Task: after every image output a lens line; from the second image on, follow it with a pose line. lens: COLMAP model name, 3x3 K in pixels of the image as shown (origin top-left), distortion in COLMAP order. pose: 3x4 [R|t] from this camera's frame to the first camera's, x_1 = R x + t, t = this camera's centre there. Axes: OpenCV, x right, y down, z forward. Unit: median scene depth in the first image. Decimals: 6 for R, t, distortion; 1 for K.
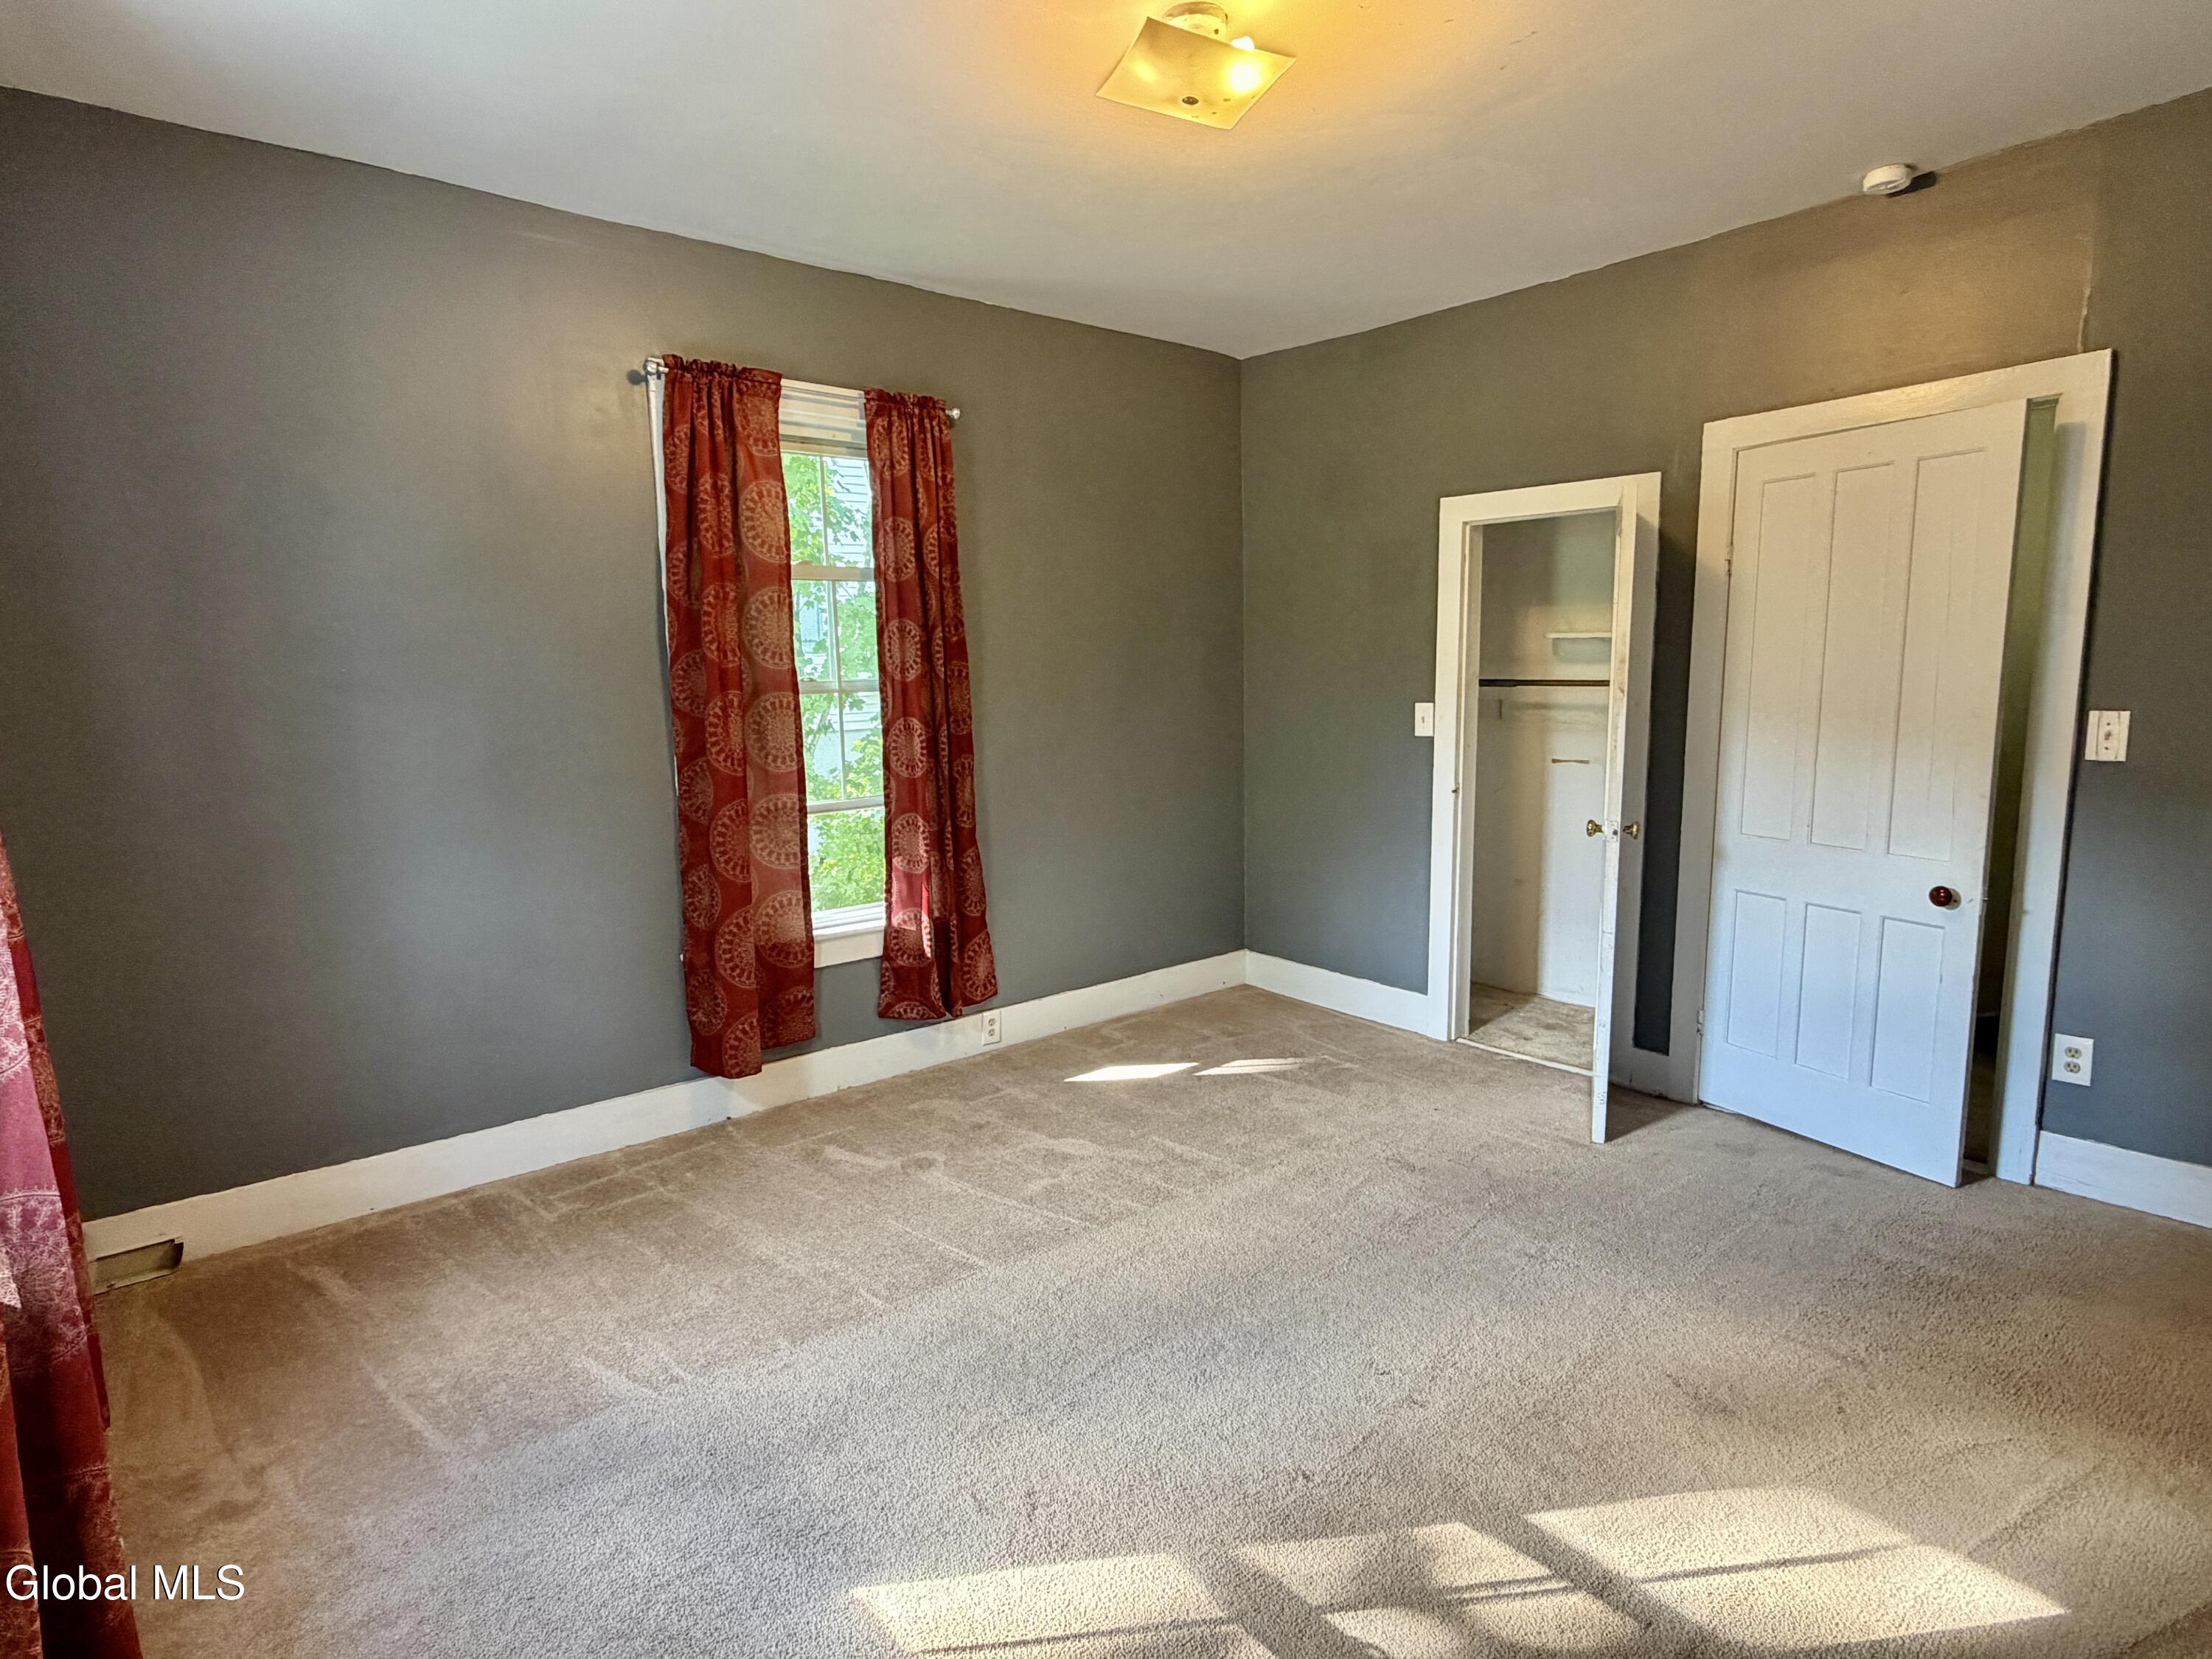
lens RADIAL K [[1147.3, 0, 1103.5], [0, 1147.3, 825.9], [0, 0, 1]] dist [-0.006948, -0.001330]
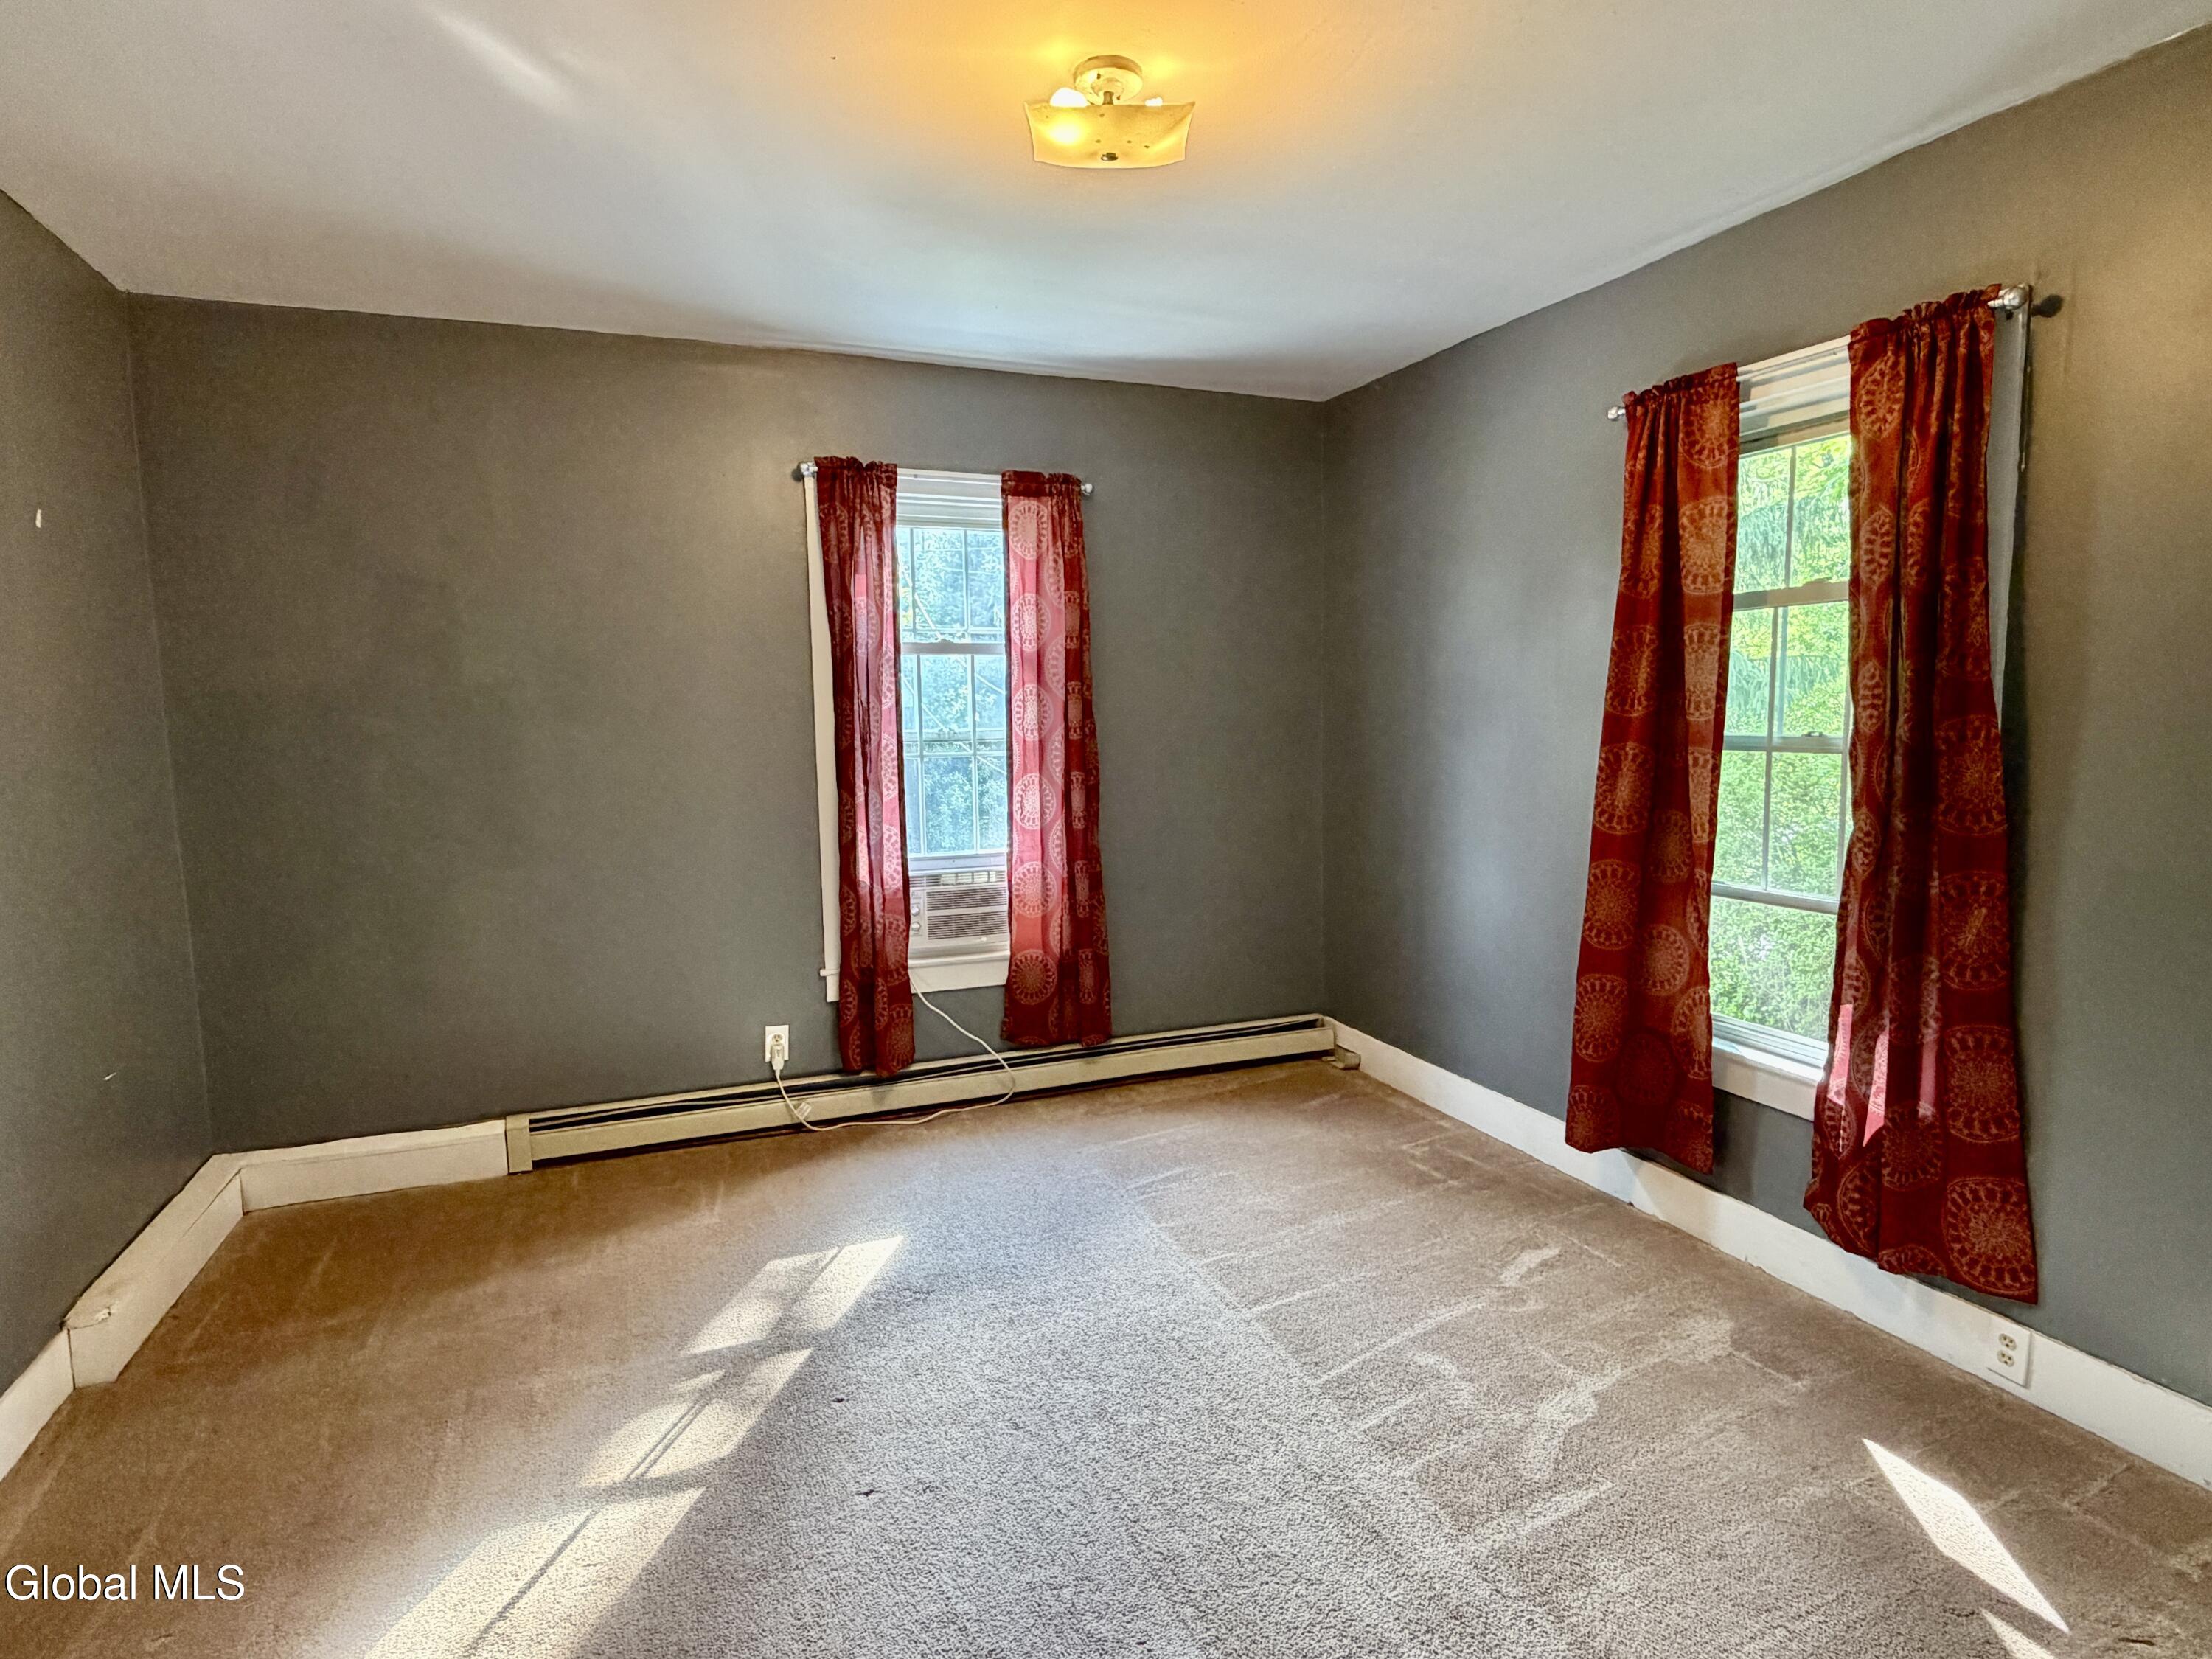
lens RADIAL K [[1147.3, 0, 1102.5], [0, 1147.3, 828.3], [0, 0, 1]] dist [-0.006948, -0.001330]
pose [[-0.287393, 0.122649, -0.949928, 0.648915], [-0.115227, 0.980137, 0.161410, -0.143510], [0.950857, 0.155845, -0.267552, 0.816711]]
